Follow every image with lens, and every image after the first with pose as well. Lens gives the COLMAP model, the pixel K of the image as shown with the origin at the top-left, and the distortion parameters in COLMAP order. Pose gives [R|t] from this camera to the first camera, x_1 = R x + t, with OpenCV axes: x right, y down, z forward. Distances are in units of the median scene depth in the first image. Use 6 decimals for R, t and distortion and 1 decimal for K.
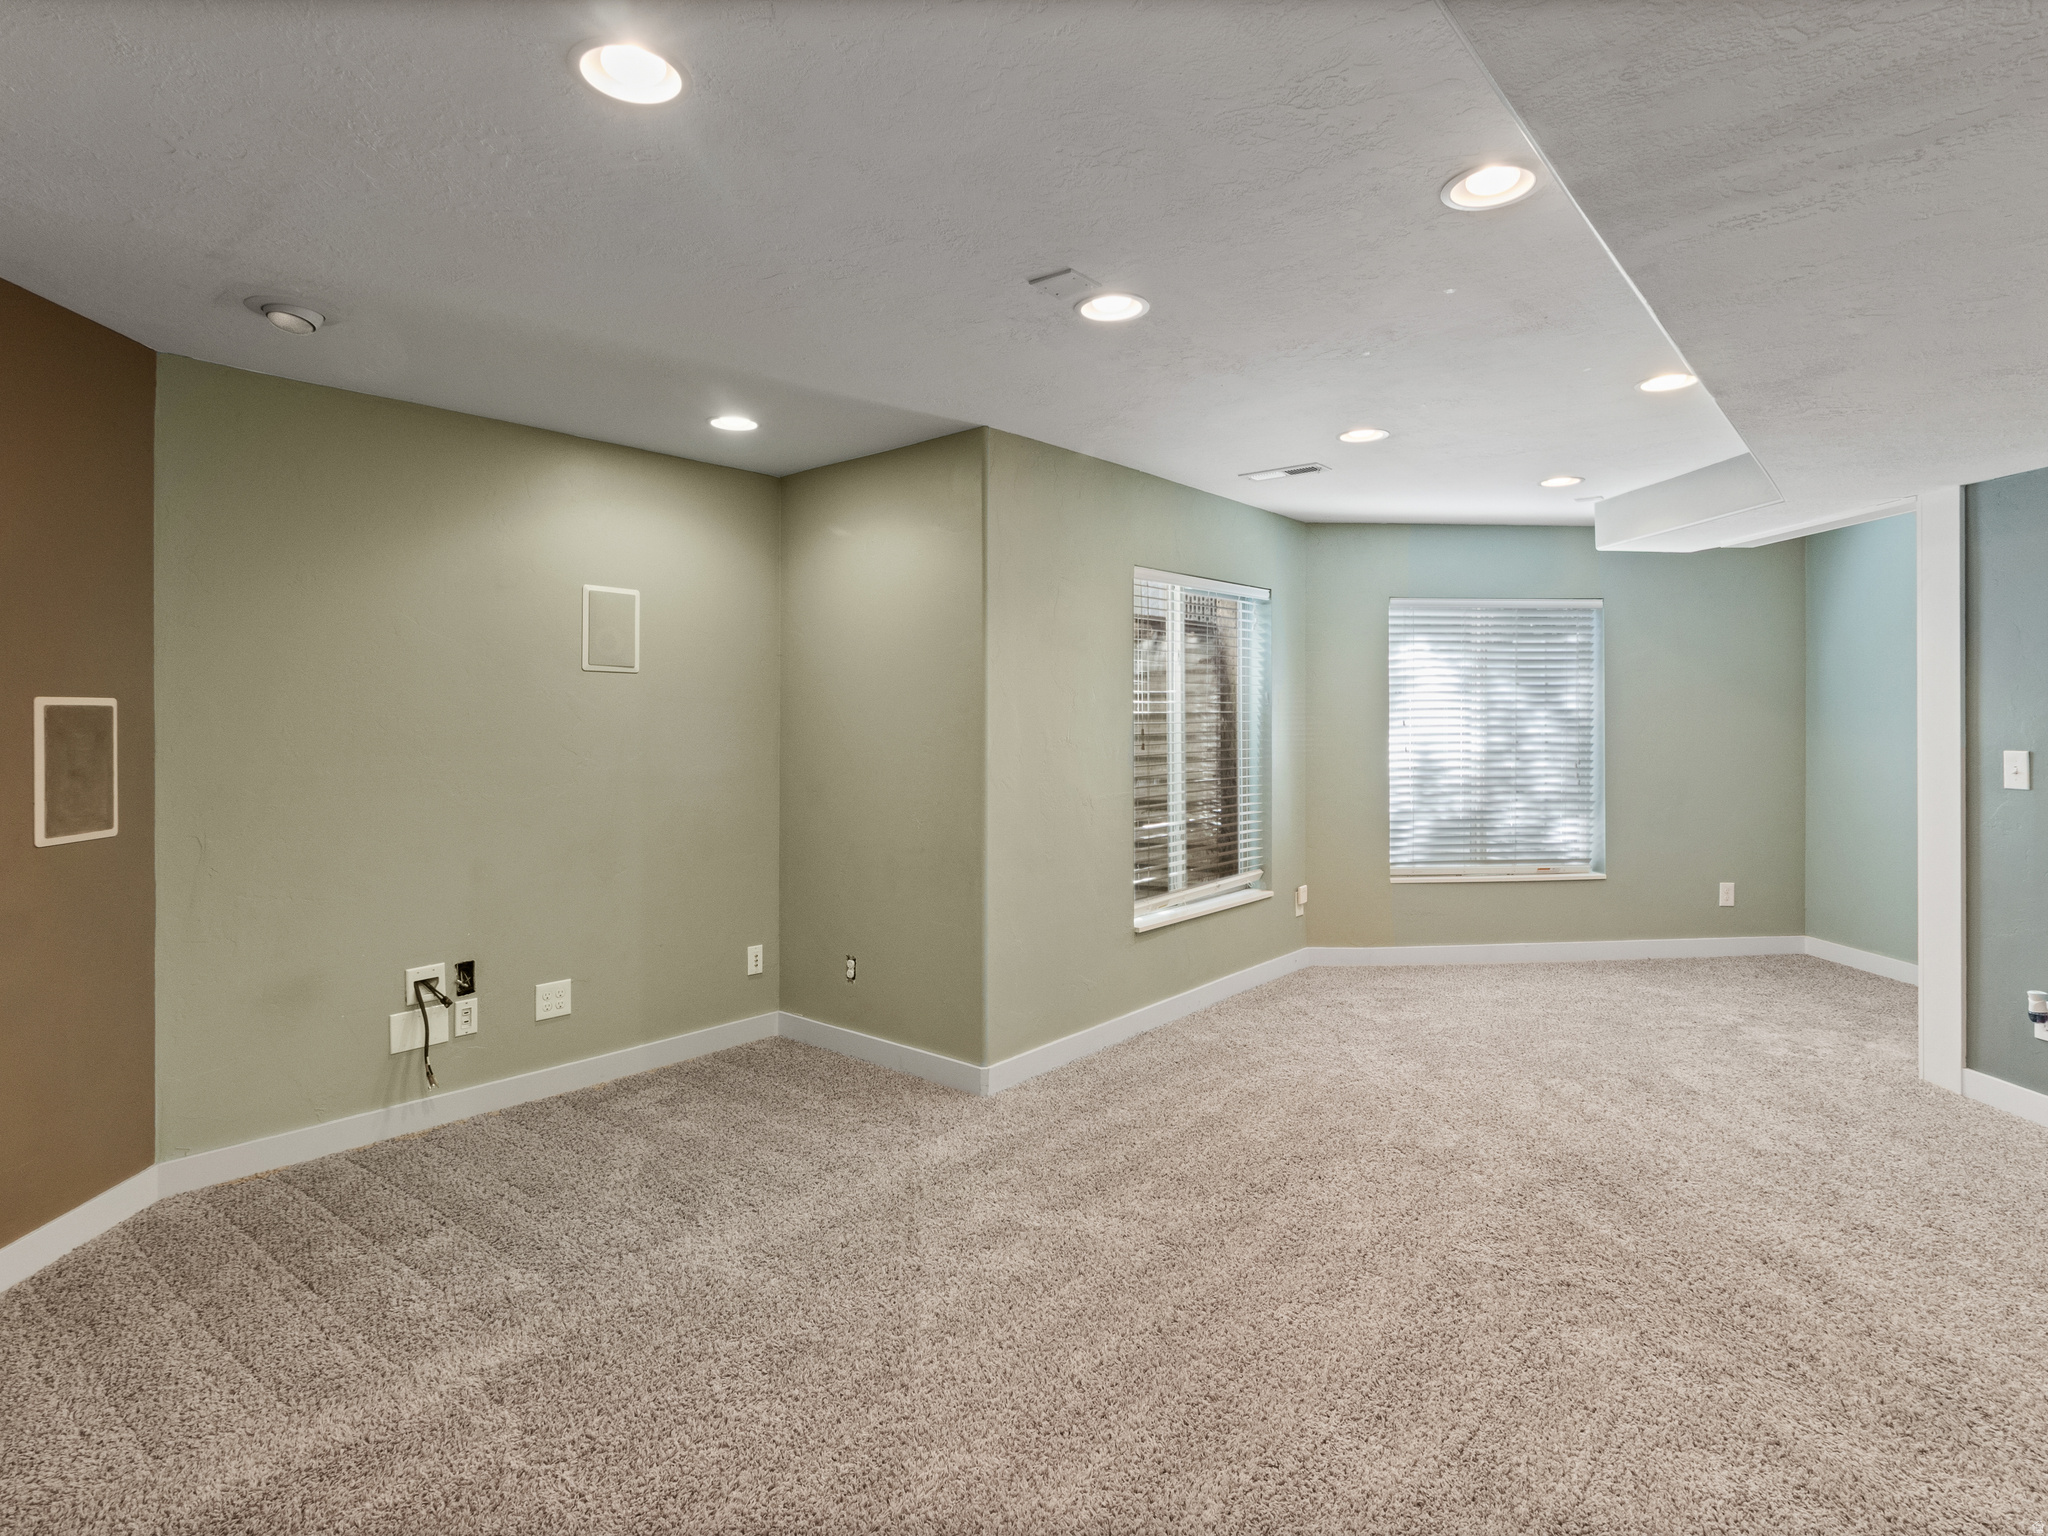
lens RADIAL K [[1093.5, 0, 1034.2], [0, 1093.5, 711.9], [0, 0, 1]] dist [0.003524, -0.000069]
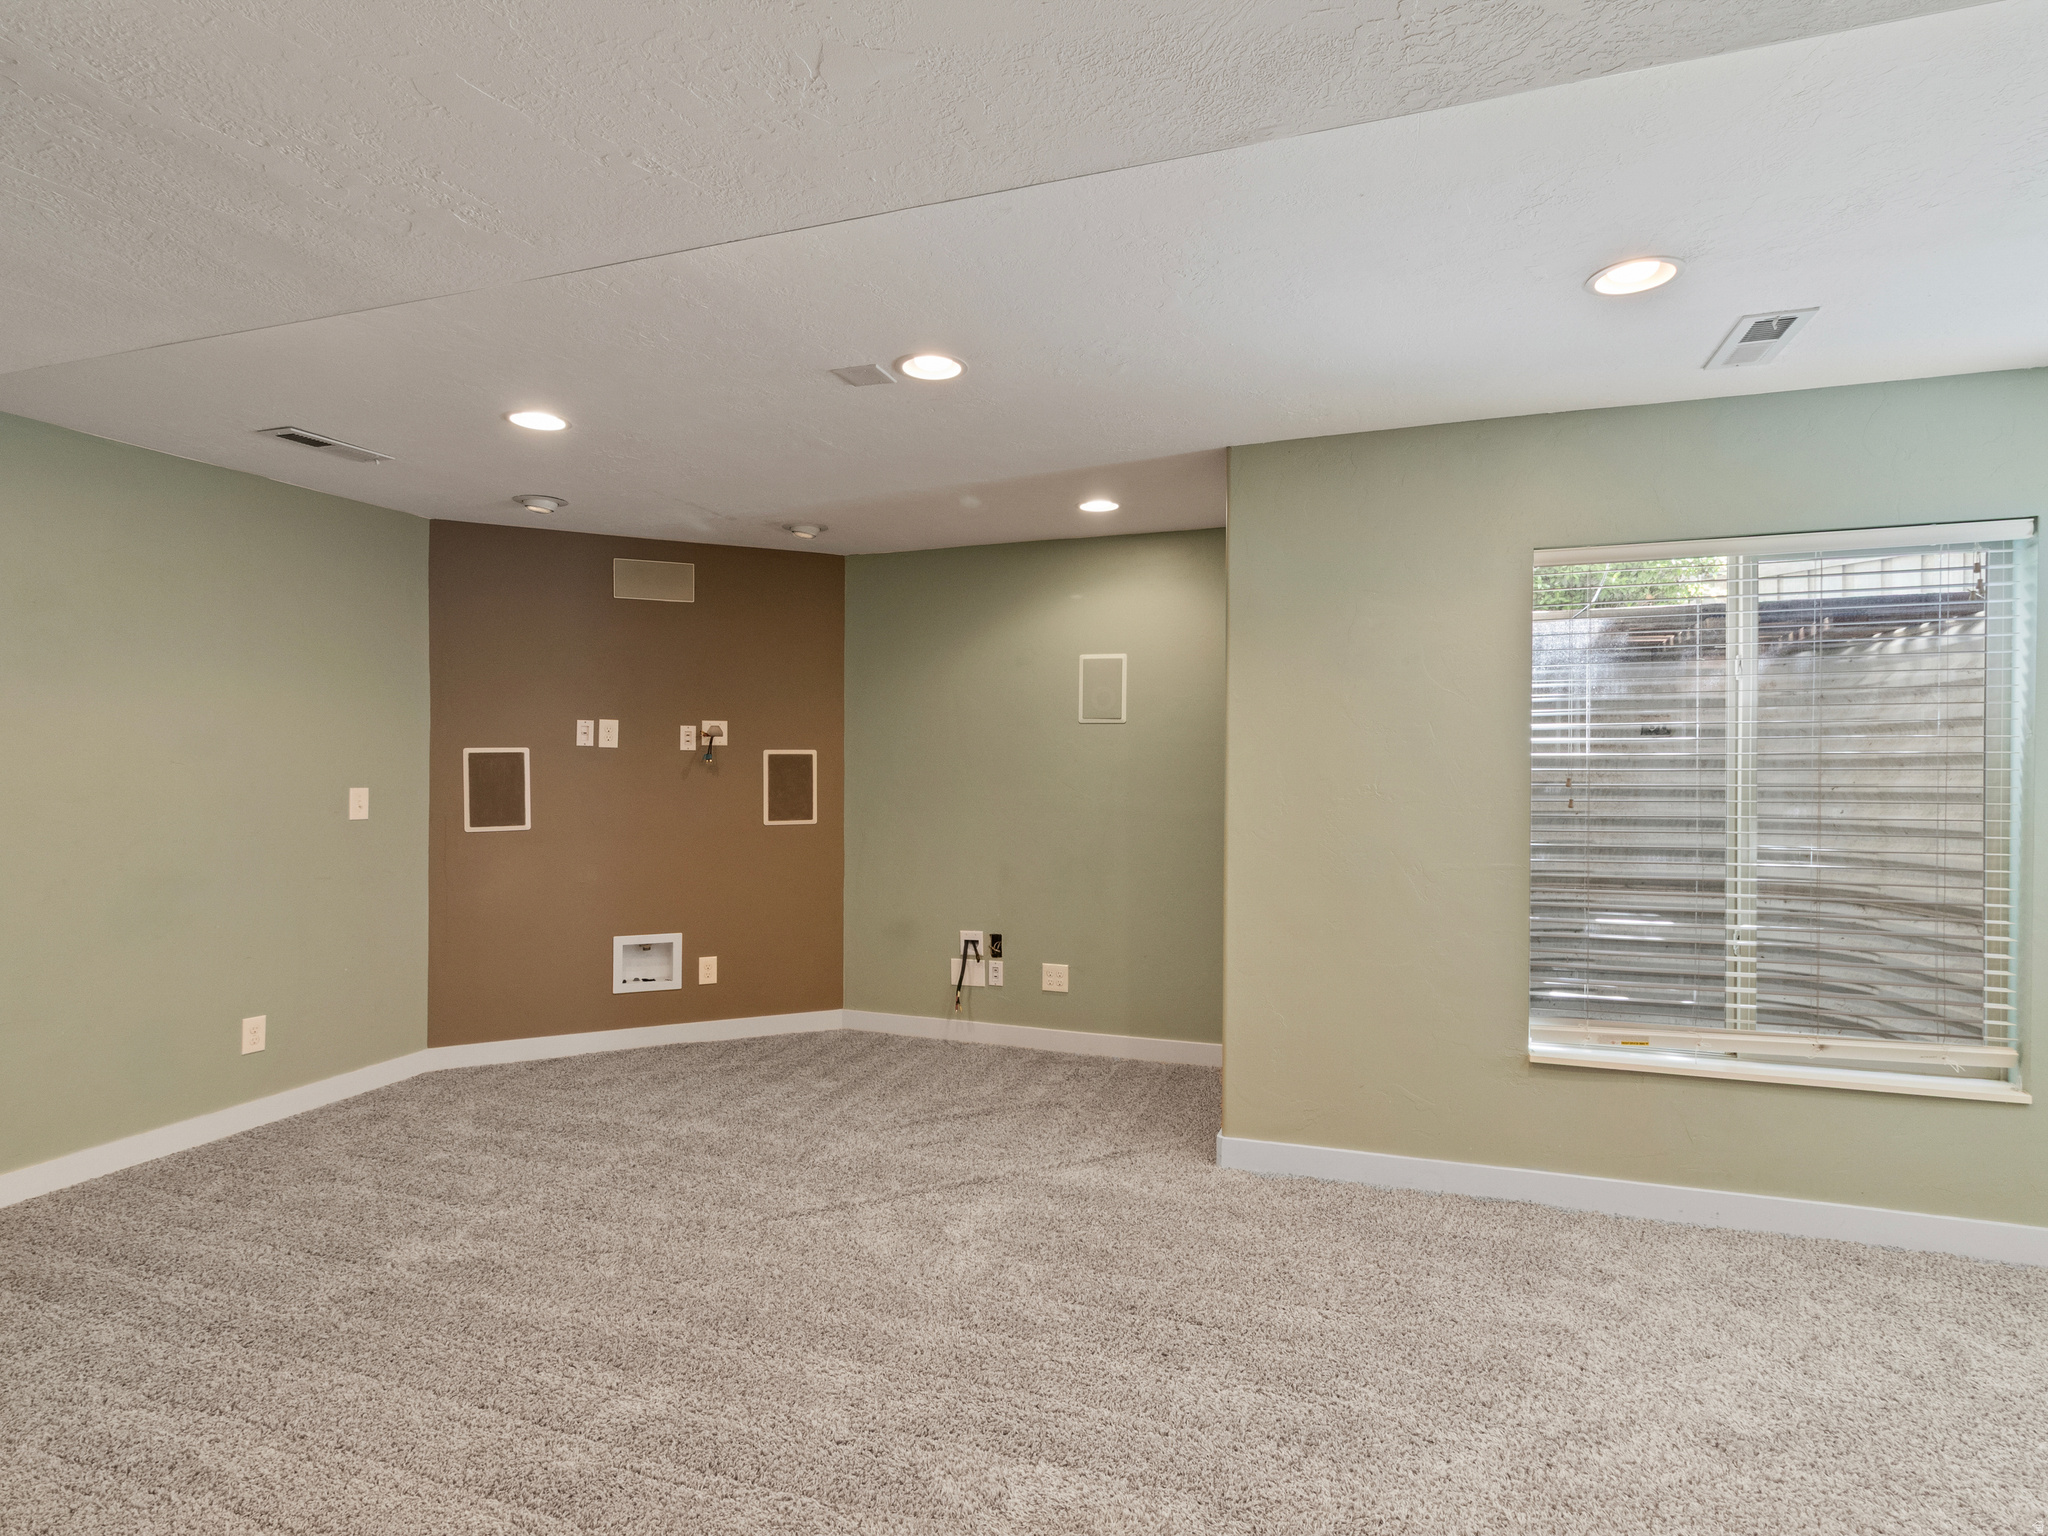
lens RADIAL K [[1095.9, 0, 1024.0], [0, 1095.9, 768.0], [0, 0, 1]] dist [-0.001947, -0.000281]
pose [[0.341219, 0.008109, -0.939949, 0.820812], [0.003434, 0.999945, 0.009873, 0.000797], [0.939978, -0.006596, 0.341172, 0.557135]]
